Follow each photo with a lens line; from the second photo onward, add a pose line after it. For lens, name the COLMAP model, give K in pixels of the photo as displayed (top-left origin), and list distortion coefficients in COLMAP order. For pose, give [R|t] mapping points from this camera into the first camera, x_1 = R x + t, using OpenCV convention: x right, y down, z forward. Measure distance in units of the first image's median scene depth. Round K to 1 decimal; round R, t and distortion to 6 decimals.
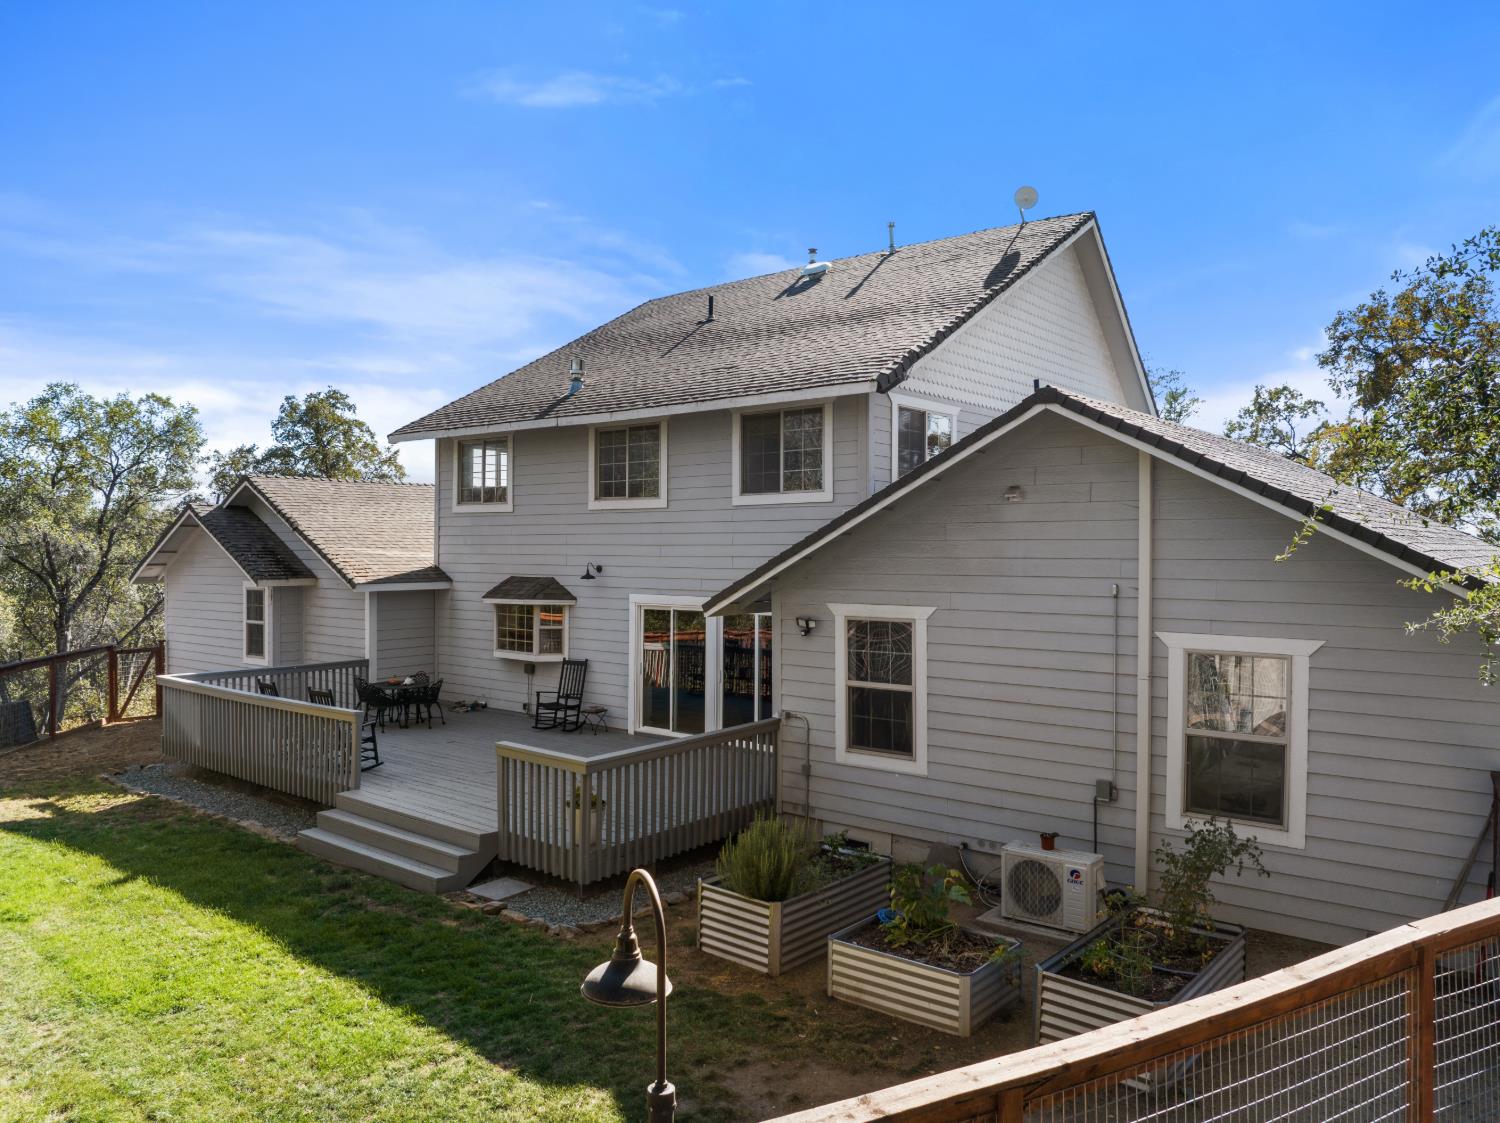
lens RADIAL K [[1066.6, 0, 768.1], [0, 1066.6, 564.7], [0, 0, 1]] dist [0.002308, -0.037973]
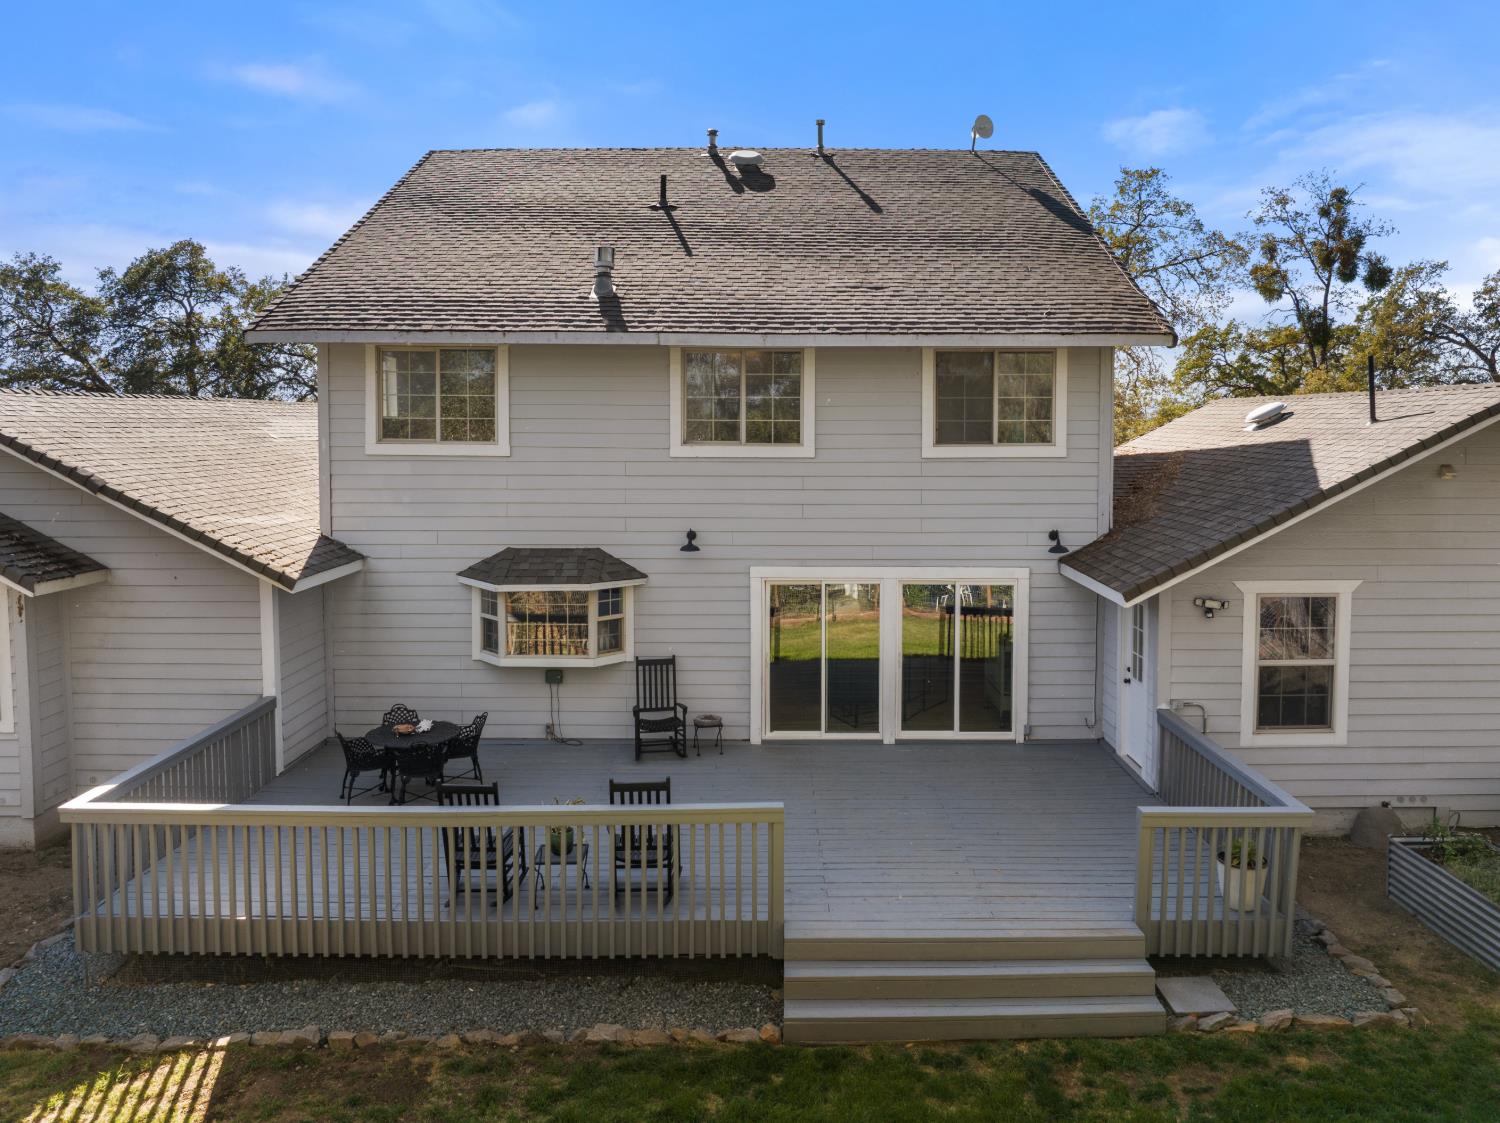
lens RADIAL K [[1093.7, 0, 752.2], [0, 1093.7, 469.8], [0, 0, 1]] dist [-0.034268, -0.001074]
pose [[0.772181, -0.030441, 0.634674, -0.690520], [0.008467, 0.999256, 0.037626, -0.080025], [-0.635347, -0.023680, 0.771864, 0.420546]]
